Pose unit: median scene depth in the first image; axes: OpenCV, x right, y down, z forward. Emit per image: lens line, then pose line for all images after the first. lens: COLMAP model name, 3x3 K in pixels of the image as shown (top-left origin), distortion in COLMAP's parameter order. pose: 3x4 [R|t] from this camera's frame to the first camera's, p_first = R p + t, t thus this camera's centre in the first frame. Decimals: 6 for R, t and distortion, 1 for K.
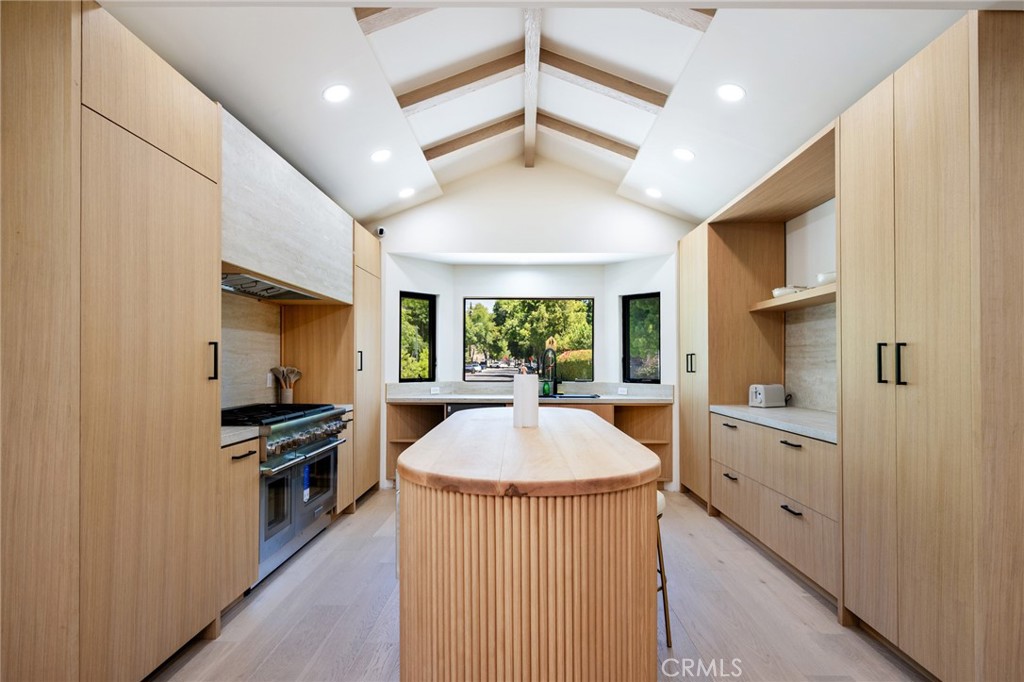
lens RADIAL K [[521.1, 0, 512.5], [0, 521.1, 357.4], [0, 0, 1]] dist [-0.000933, 0.000084]
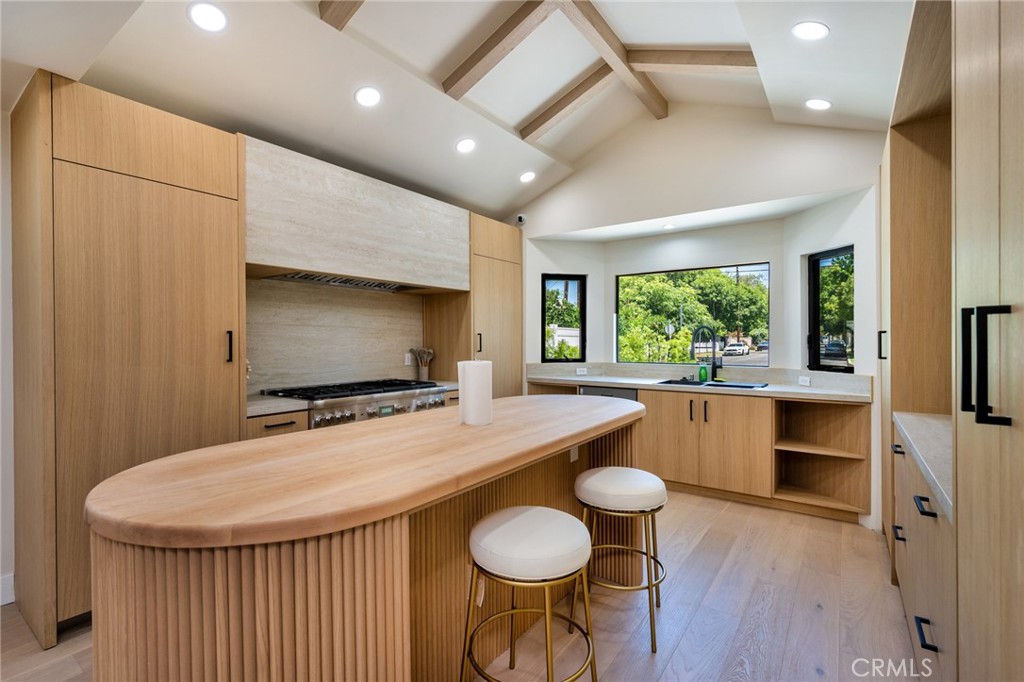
lens RADIAL K [[460.9, 0, 512.0], [0, 460.9, 341.0], [0, 0, 1]] dist [0.002134, -0.000257]
pose [[0.819803, -0.002984, -0.572638, 0.267805], [0.010131, 0.999906, 0.009292, -0.004269], [0.572556, -0.013419, 0.819755, 0.225265]]
